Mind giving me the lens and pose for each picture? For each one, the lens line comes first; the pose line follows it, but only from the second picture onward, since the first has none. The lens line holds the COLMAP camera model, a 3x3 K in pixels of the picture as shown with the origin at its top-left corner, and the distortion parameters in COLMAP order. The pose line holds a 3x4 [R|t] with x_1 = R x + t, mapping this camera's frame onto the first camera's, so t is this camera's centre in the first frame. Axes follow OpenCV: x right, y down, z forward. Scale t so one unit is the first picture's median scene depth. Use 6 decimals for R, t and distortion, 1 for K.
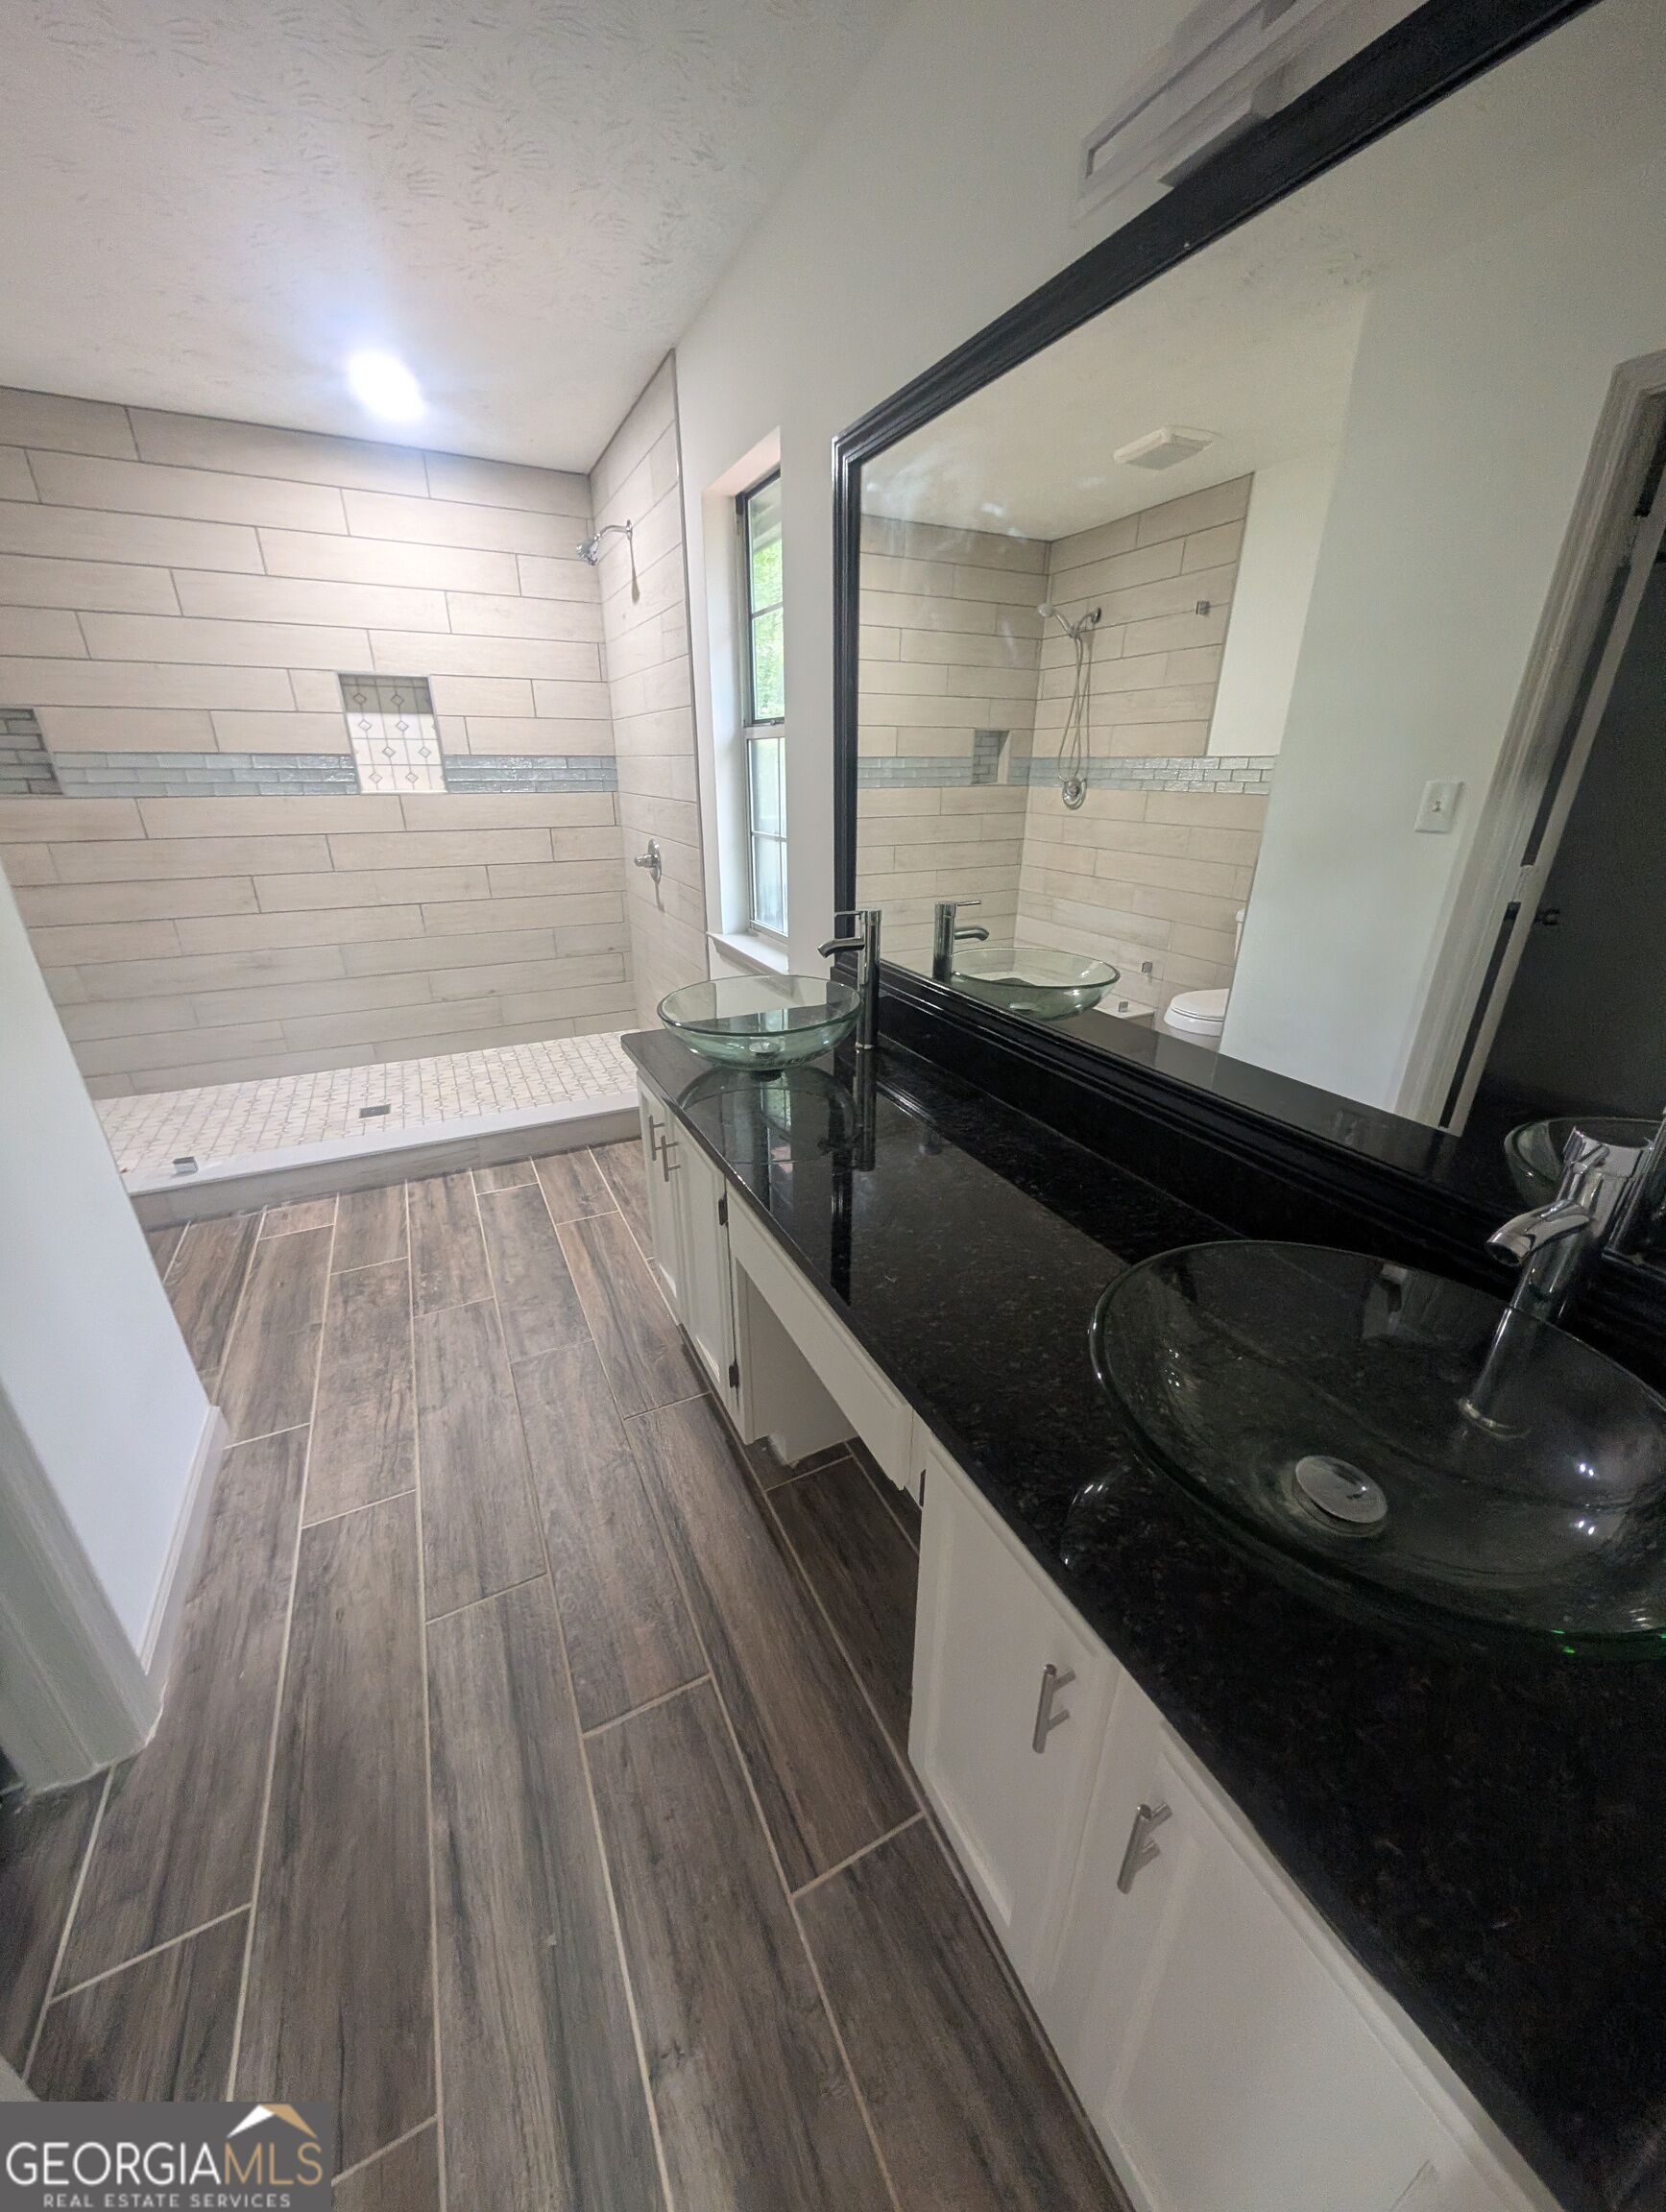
lens RADIAL K [[799.1, 0, 818.4], [0, 799.1, 1114.9], [0, 0, 1]] dist [-0.000925, 0.000521]
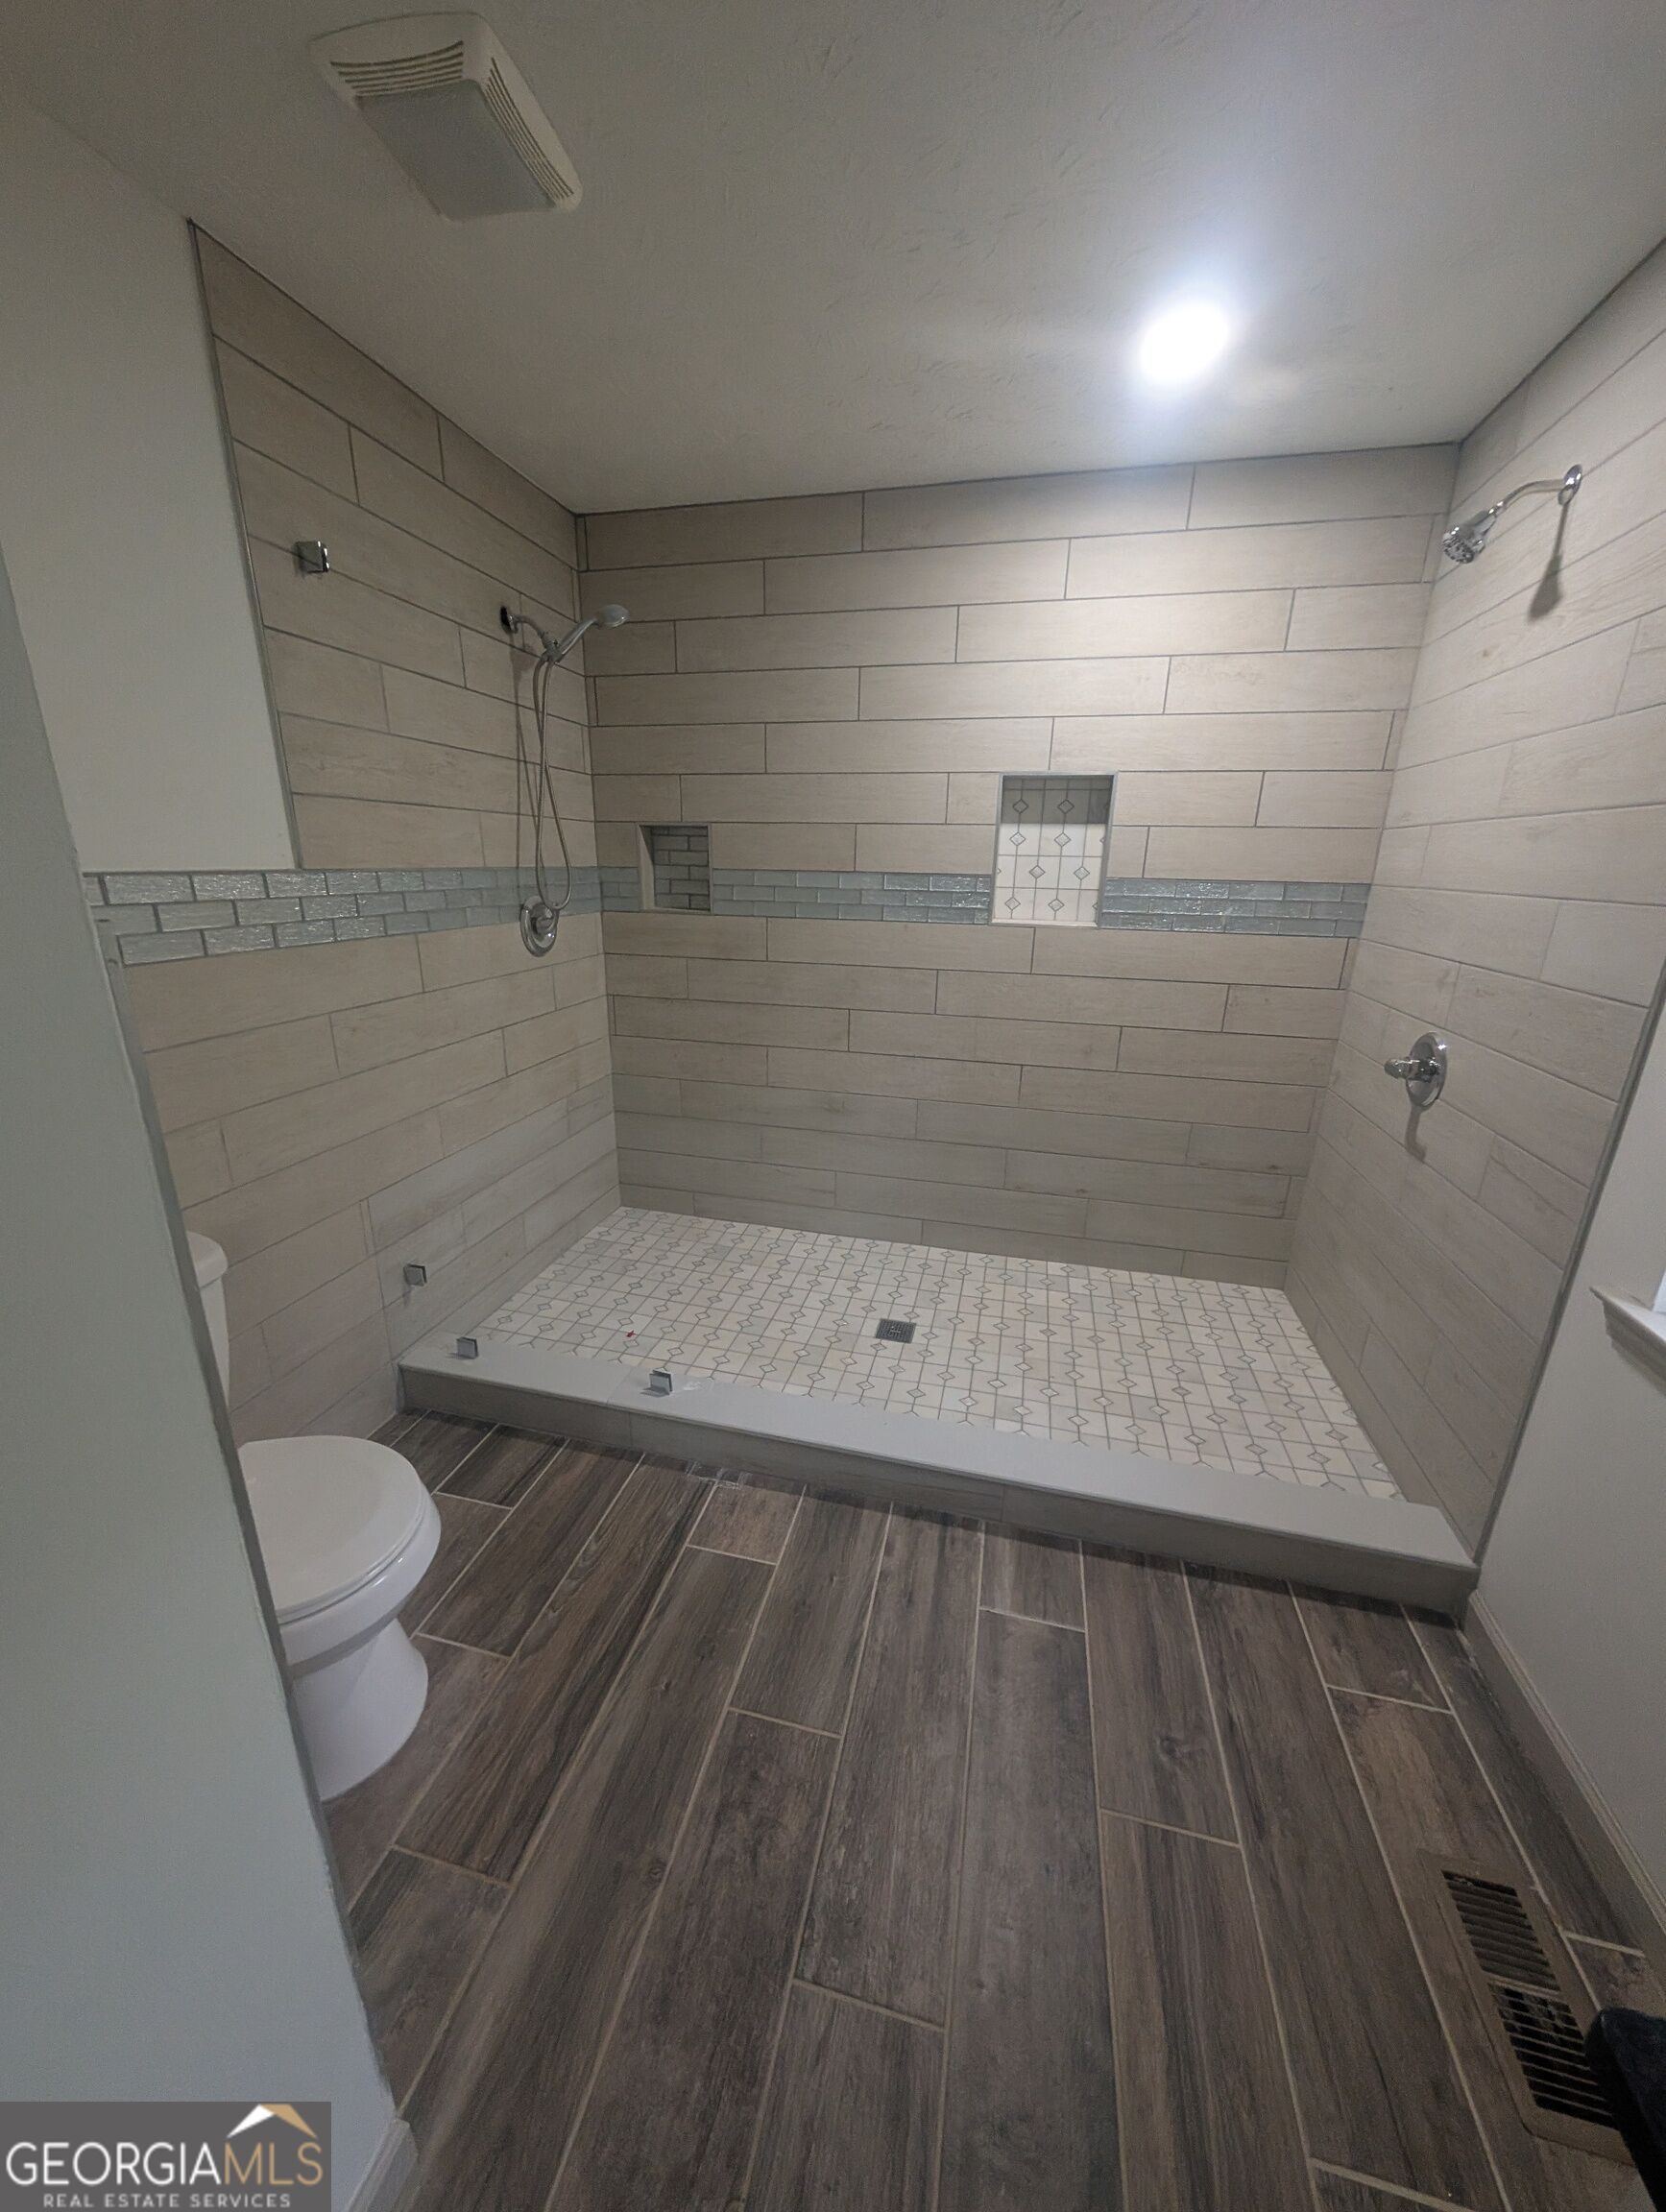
lens RADIAL K [[799.1, 0, 844.0], [0, 799.1, 1122.5], [0, 0, 1]] dist [-0.000925, 0.000521]
pose [[0.780543, 0.206128, -0.590140, -0.208935], [-0.265941, 0.963871, -0.015077, -0.187521], [0.565711, 0.168710, 0.807160, 0.367117]]
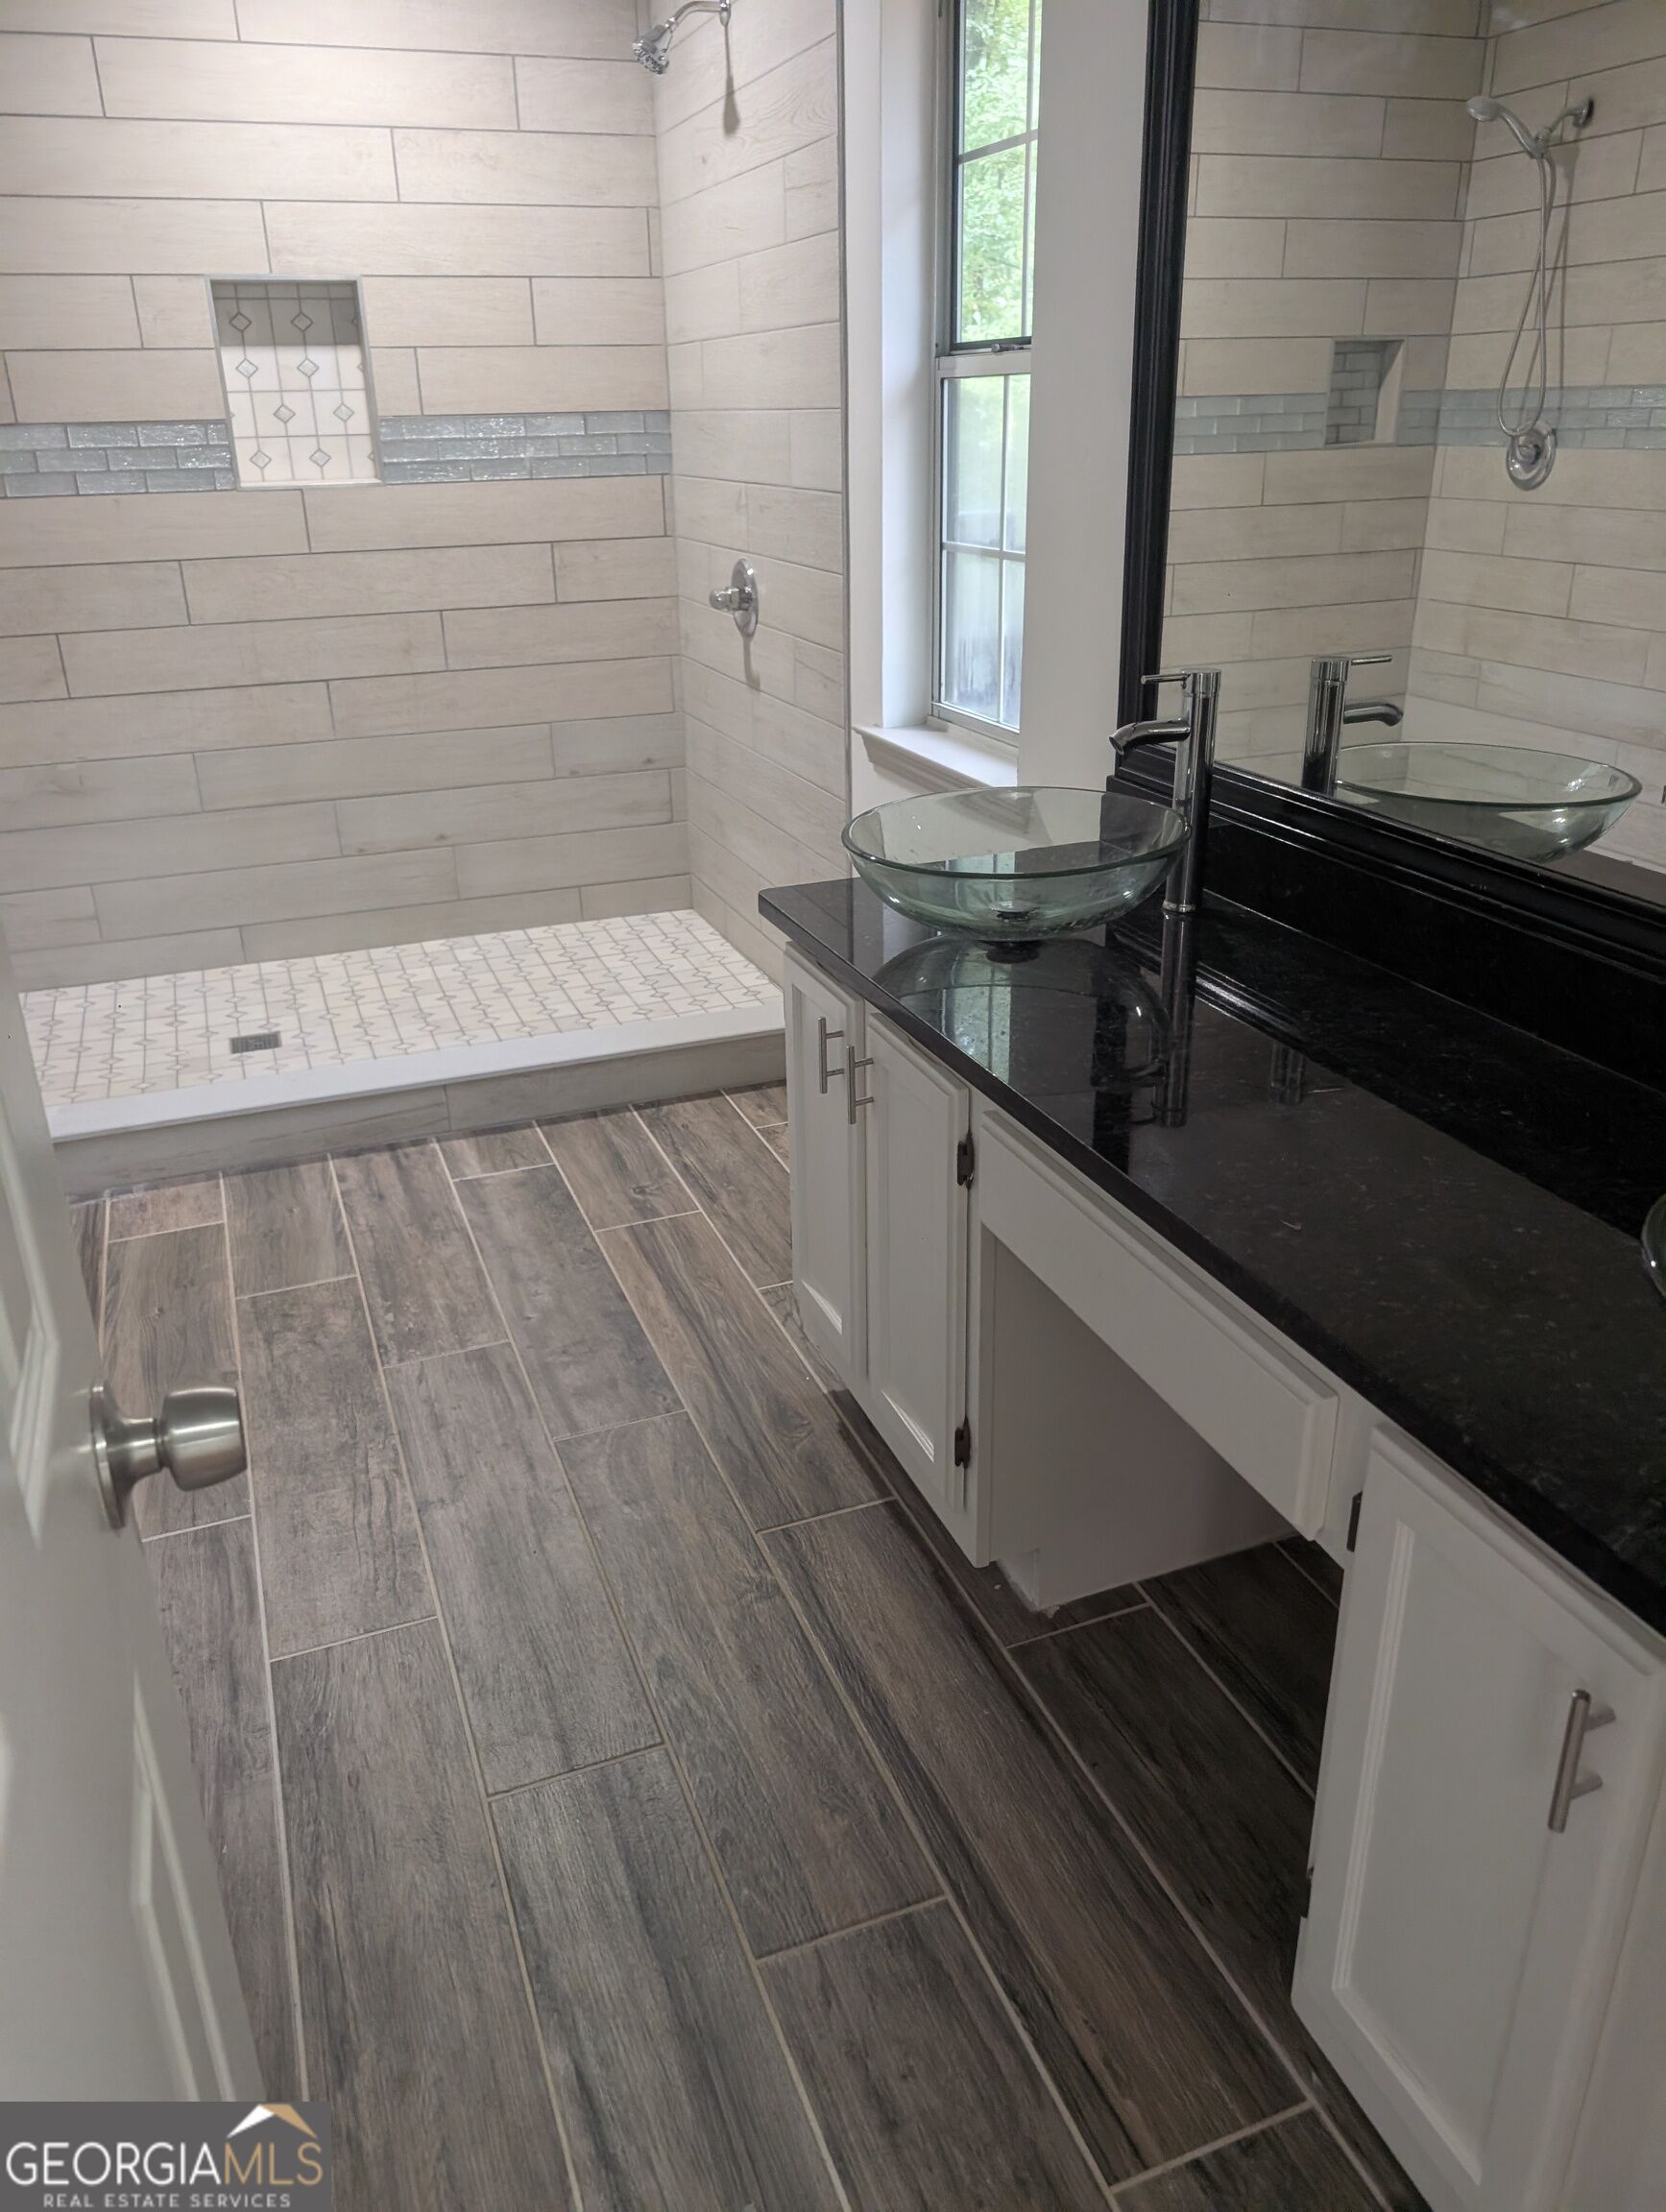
lens RADIAL K [[1585.4, 0, 796.8], [0, 1585.4, 1106.3], [0, 0, 1]] dist [0.017951, -0.015375]
pose [[0.994790, 0.017857, -0.100369, -0.059002], [-0.017853, 0.999840, 0.000934, 0.036495], [0.100370, 0.000863, 0.994950, -0.105669]]
